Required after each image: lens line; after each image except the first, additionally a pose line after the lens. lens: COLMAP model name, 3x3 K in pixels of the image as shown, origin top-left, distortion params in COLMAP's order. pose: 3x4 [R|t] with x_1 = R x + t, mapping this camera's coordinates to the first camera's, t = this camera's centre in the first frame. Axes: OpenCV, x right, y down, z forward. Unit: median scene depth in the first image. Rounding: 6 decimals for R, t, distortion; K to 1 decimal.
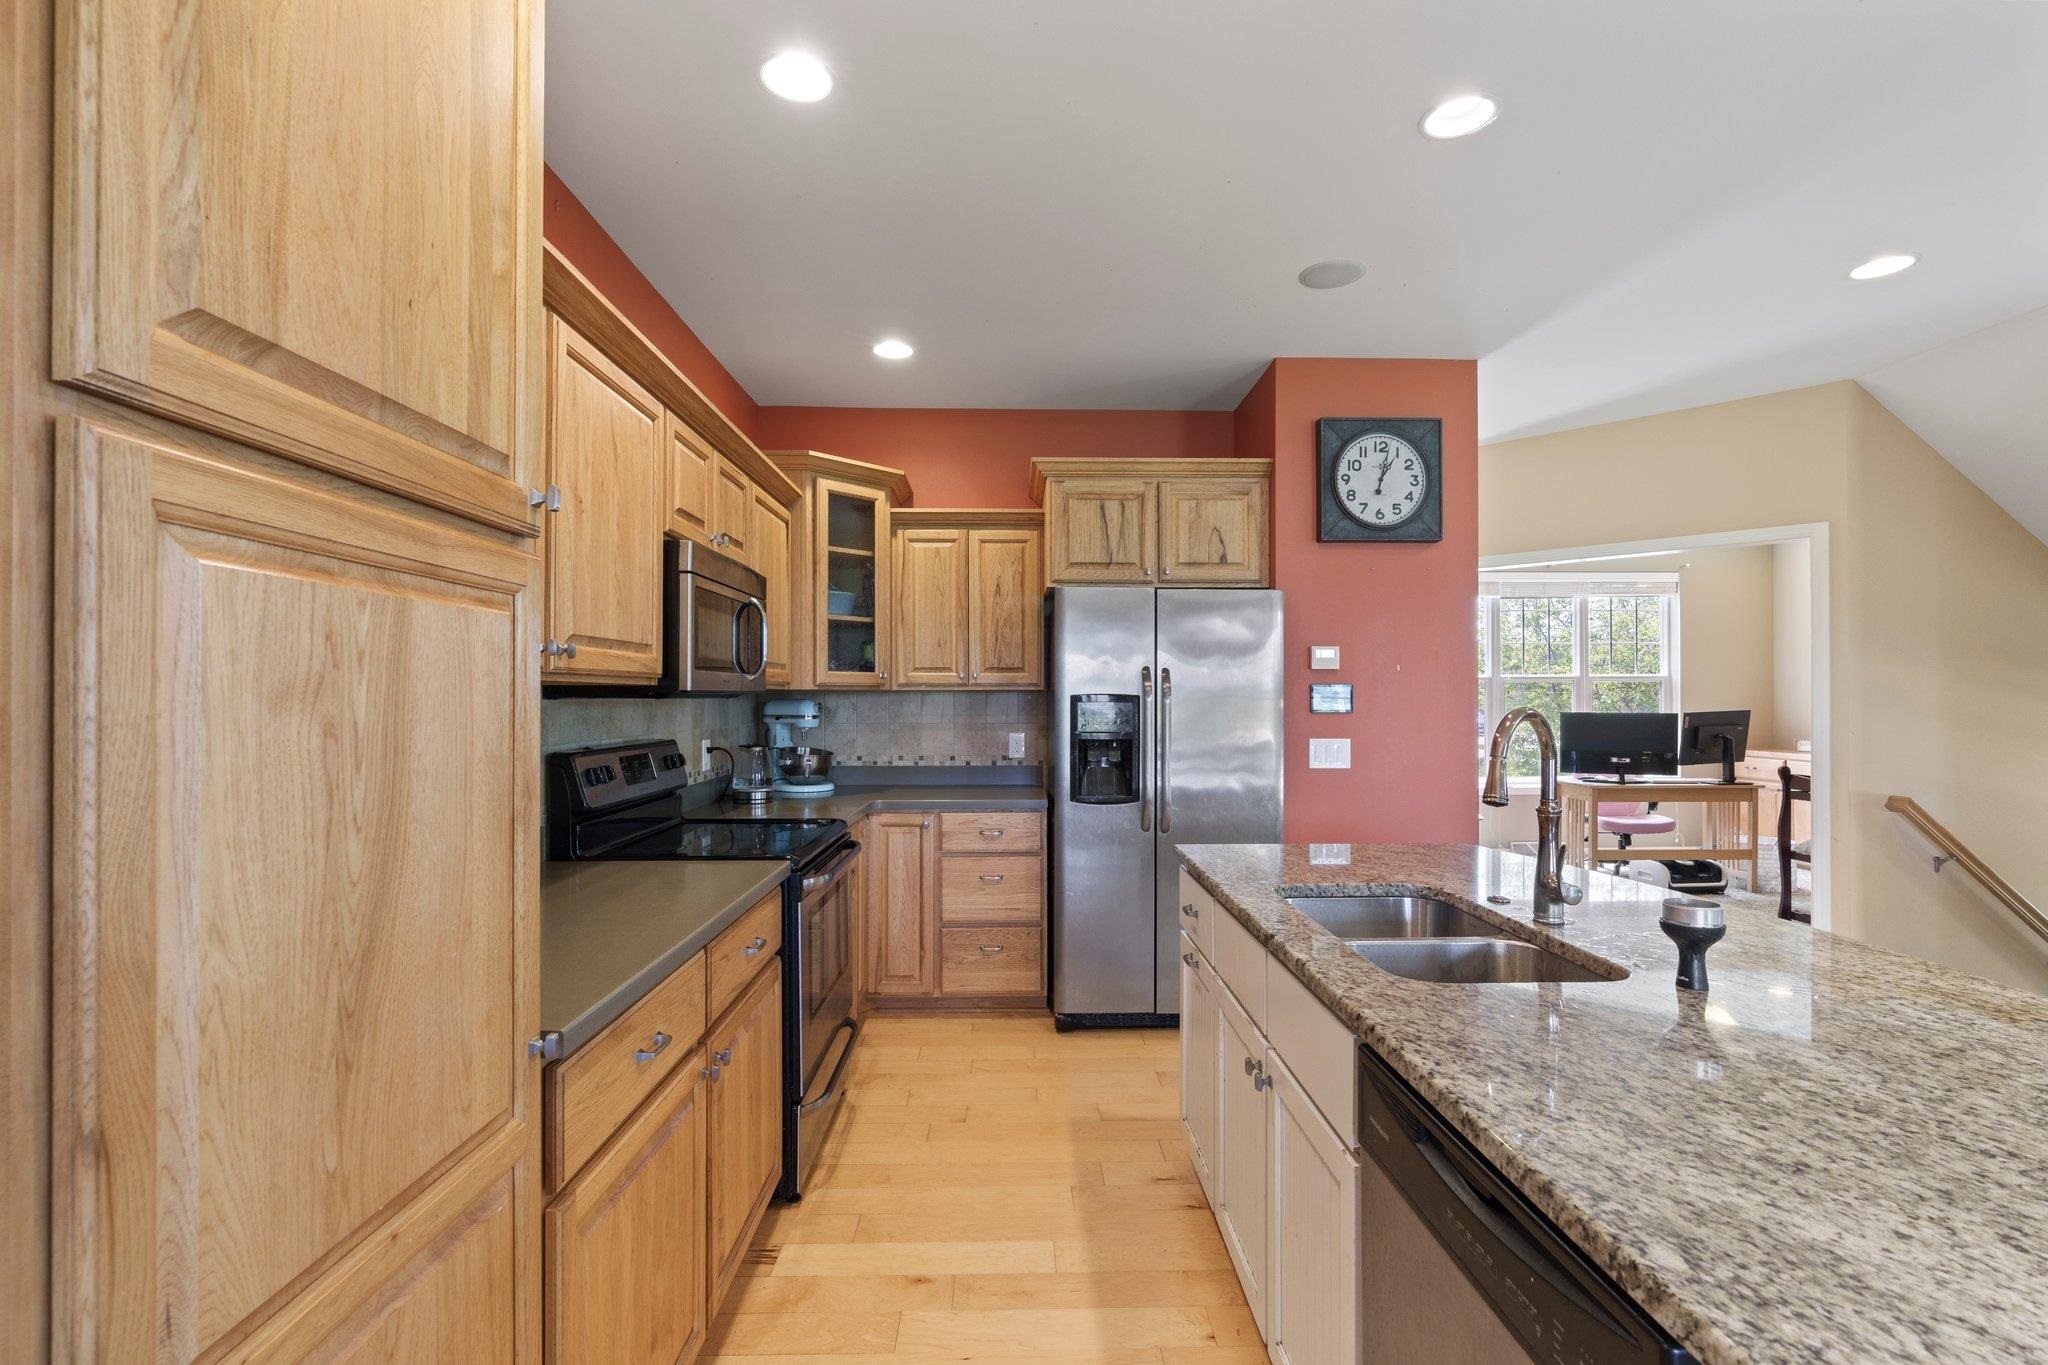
lens RADIAL K [[922.3, 0, 1028.4], [0, 922.3, 690.3], [0, 0, 1]] dist [-0.011340, 0.004008]
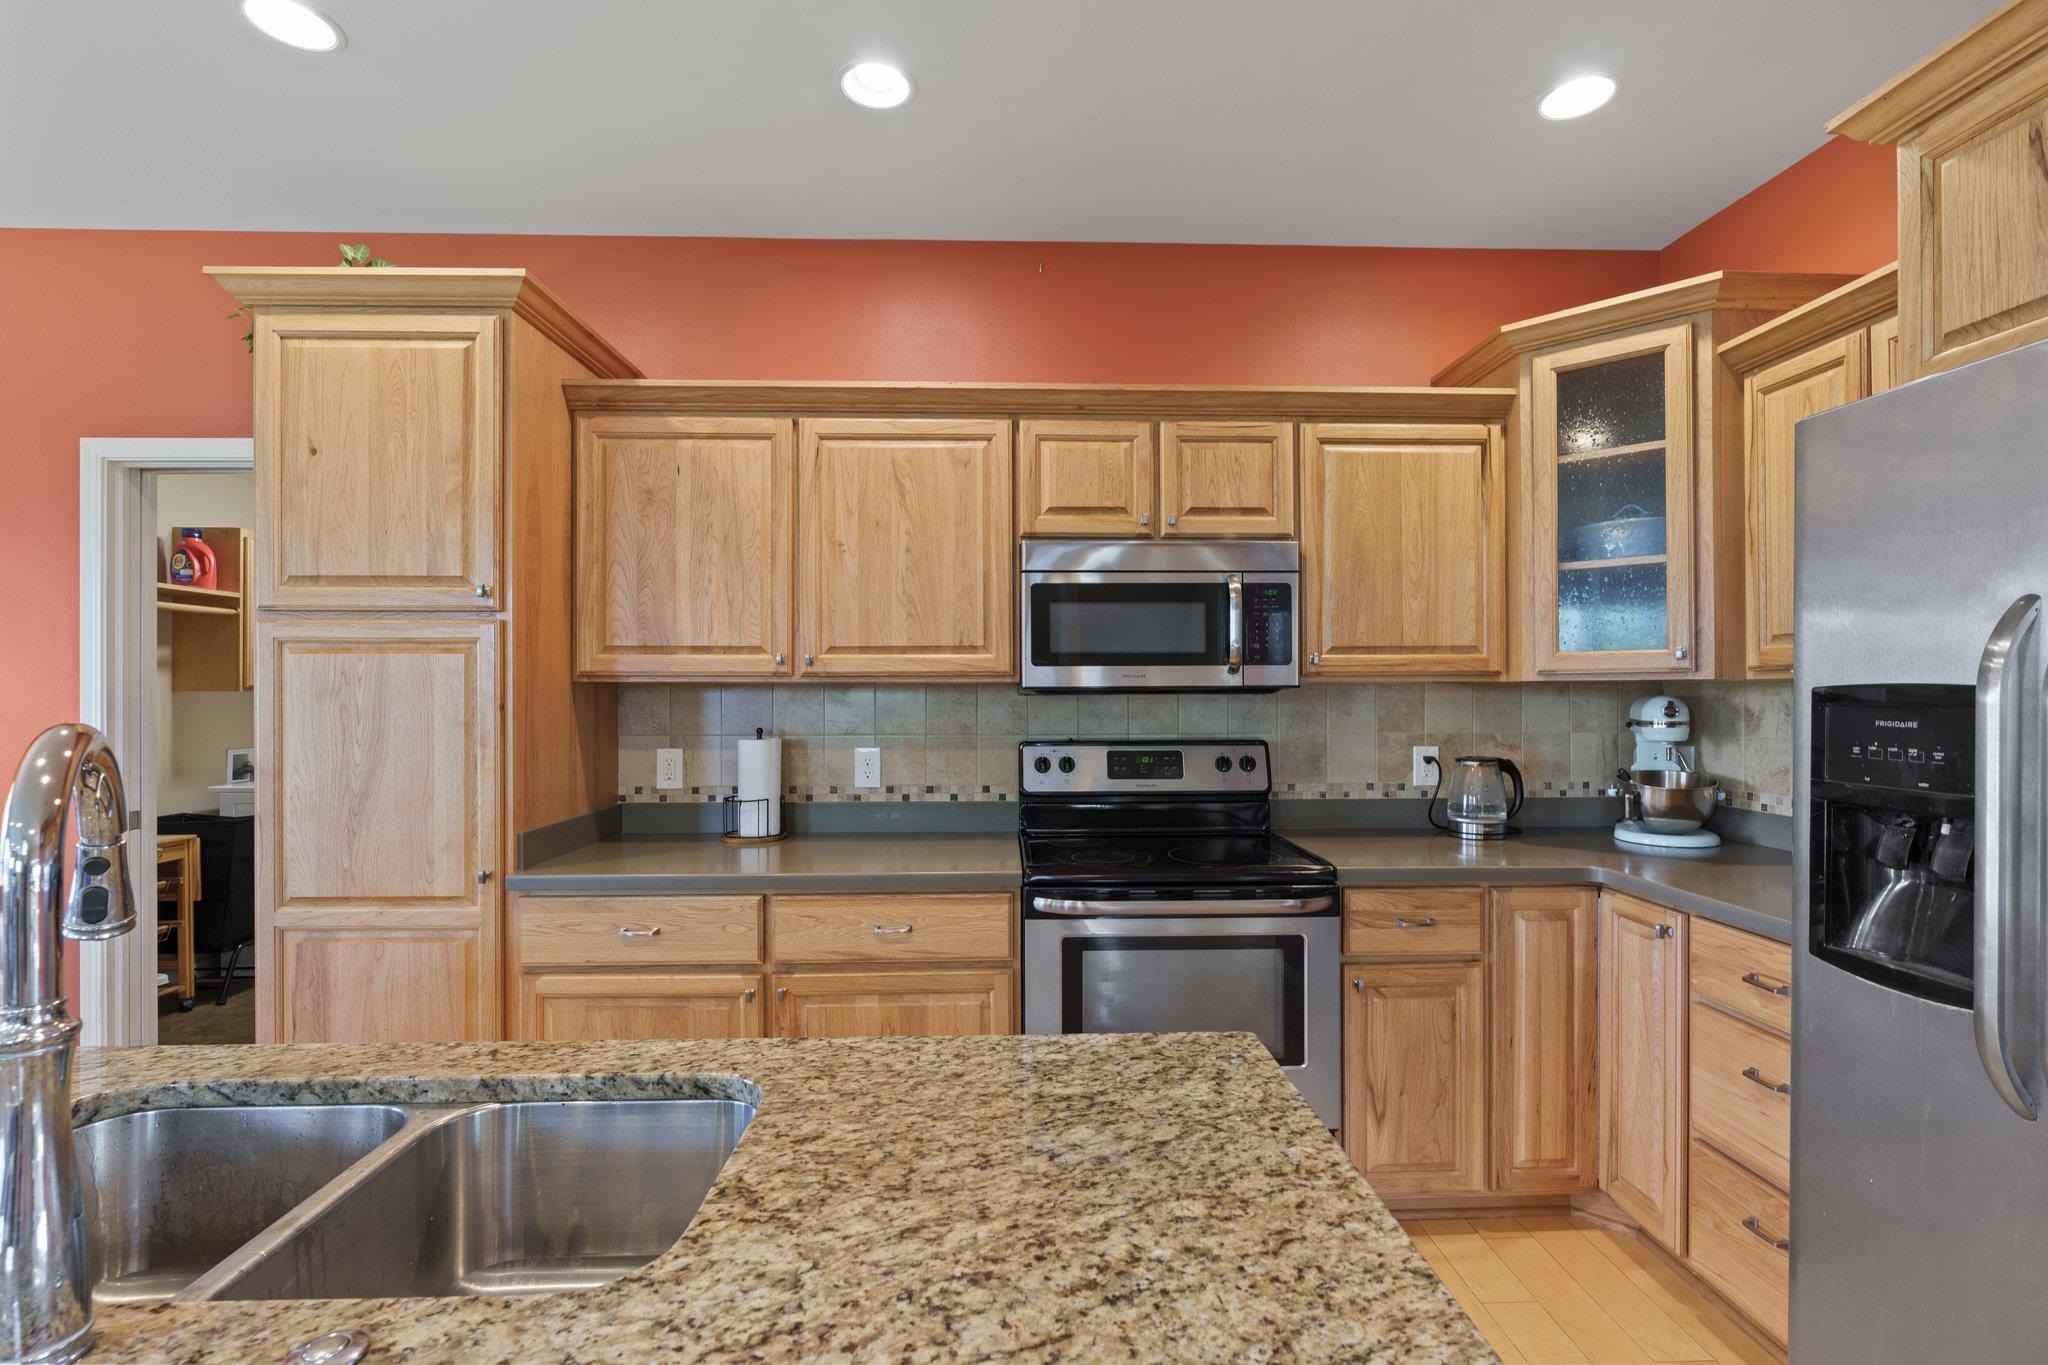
lens RADIAL K [[922.3, 0, 1032.9], [0, 922.3, 691.1], [0, 0, 1]] dist [-0.011340, 0.004008]
pose [[0.014484, -0.002312, -0.999892, 0.423446], [0.009220, 0.999955, -0.002179, 0.004368], [0.999853, -0.009188, 0.014505, 0.636557]]
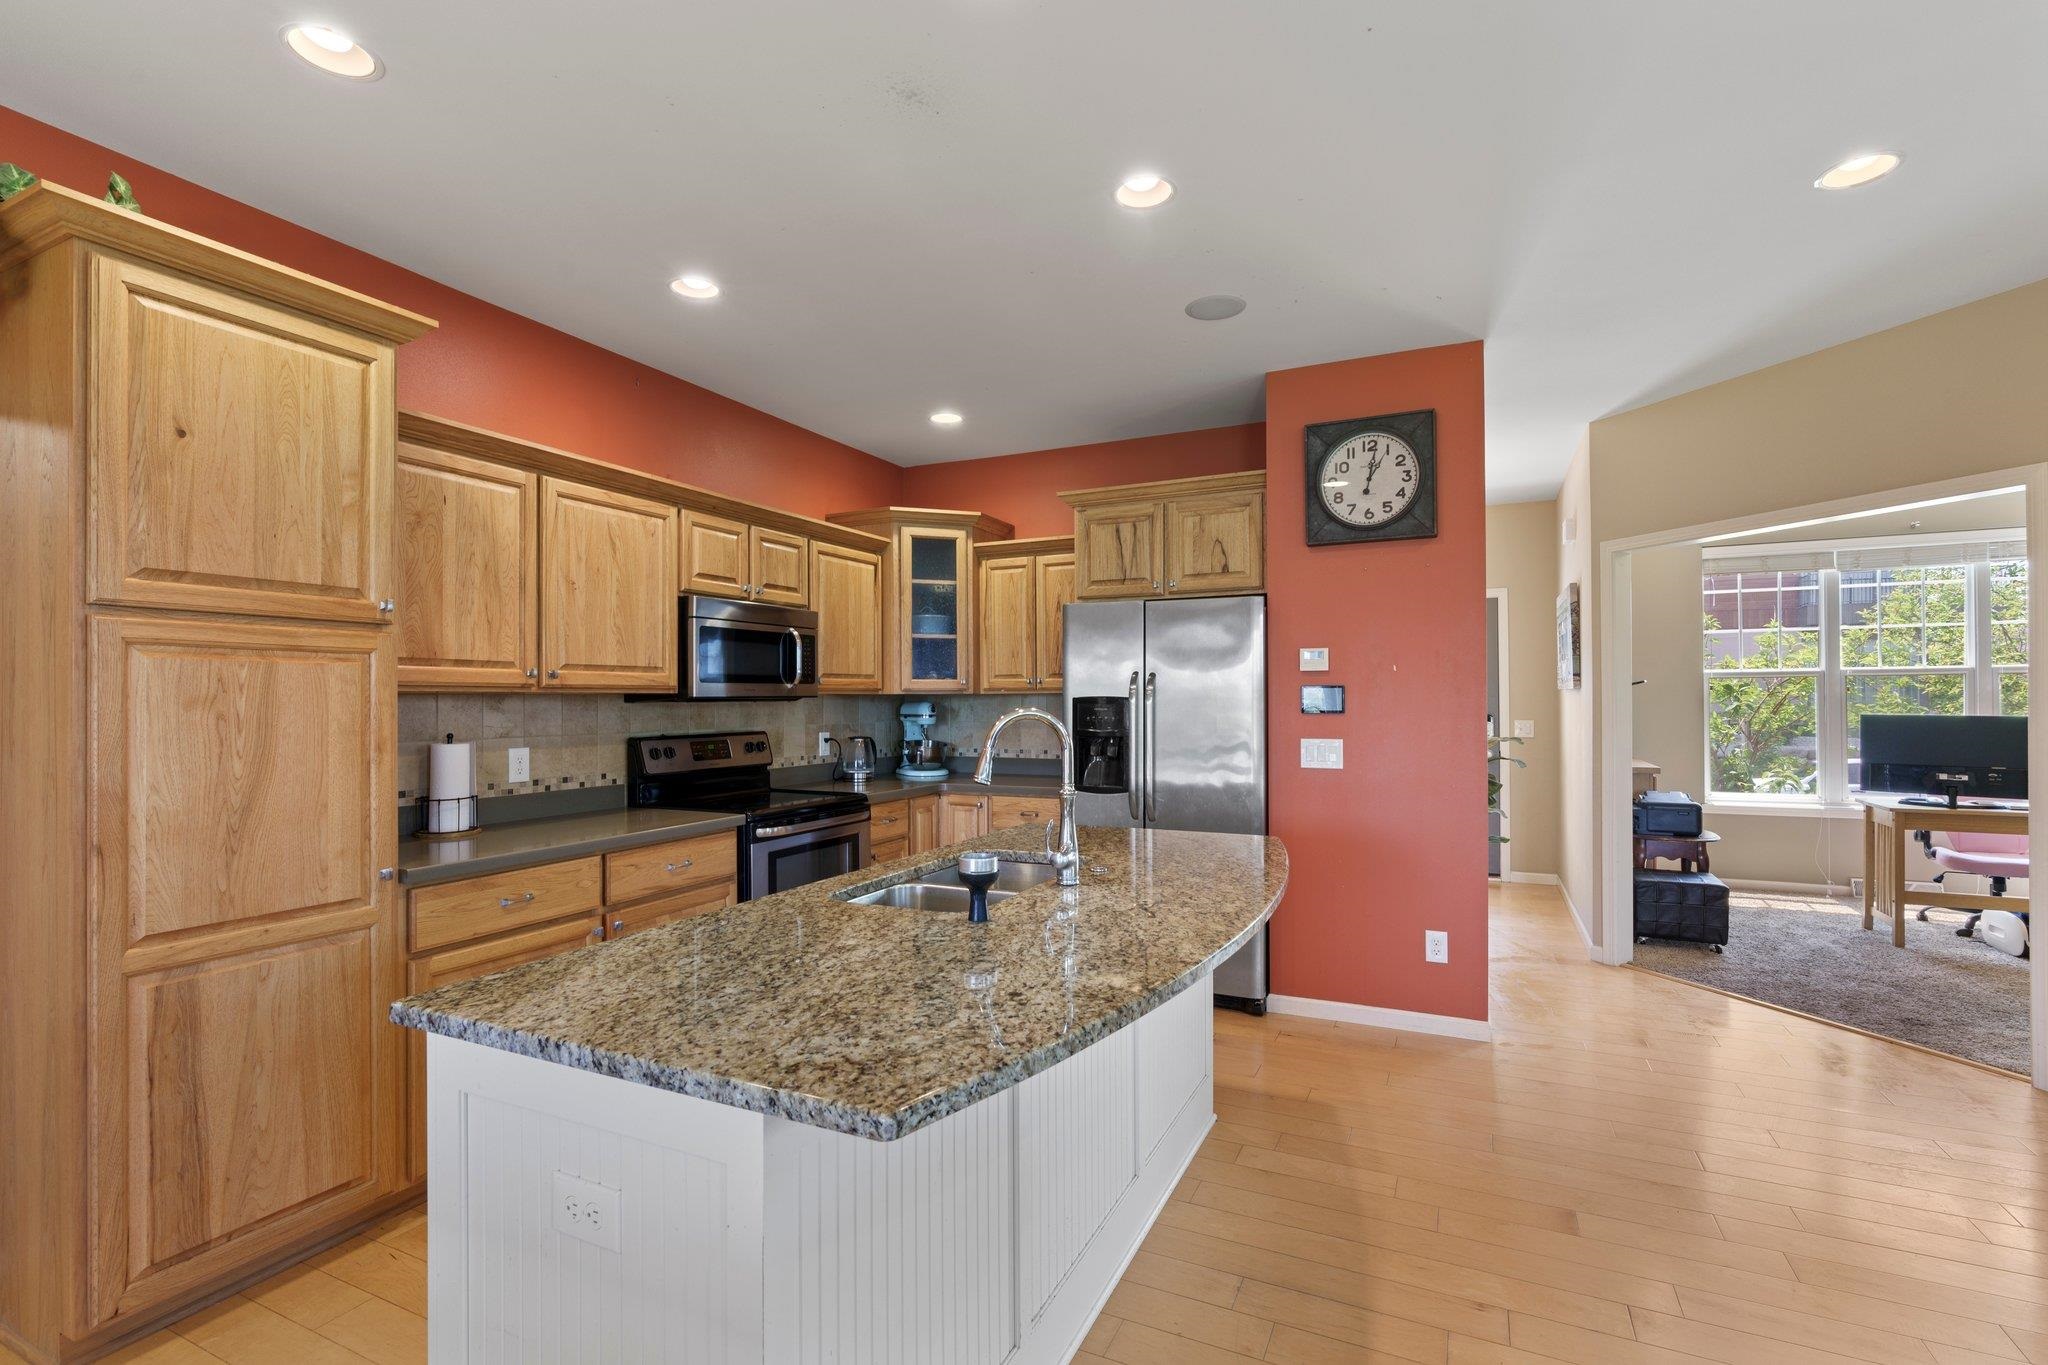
lens RADIAL K [[922.3, 0, 1029.1], [0, 922.3, 691.9], [0, 0, 1]] dist [-0.011340, 0.004008]
pose [[0.892798, -0.008349, -0.450379, 0.501083], [0.008459, 0.999963, -0.001768, -0.000485], [0.450377, -0.002232, 0.892836, -0.053834]]
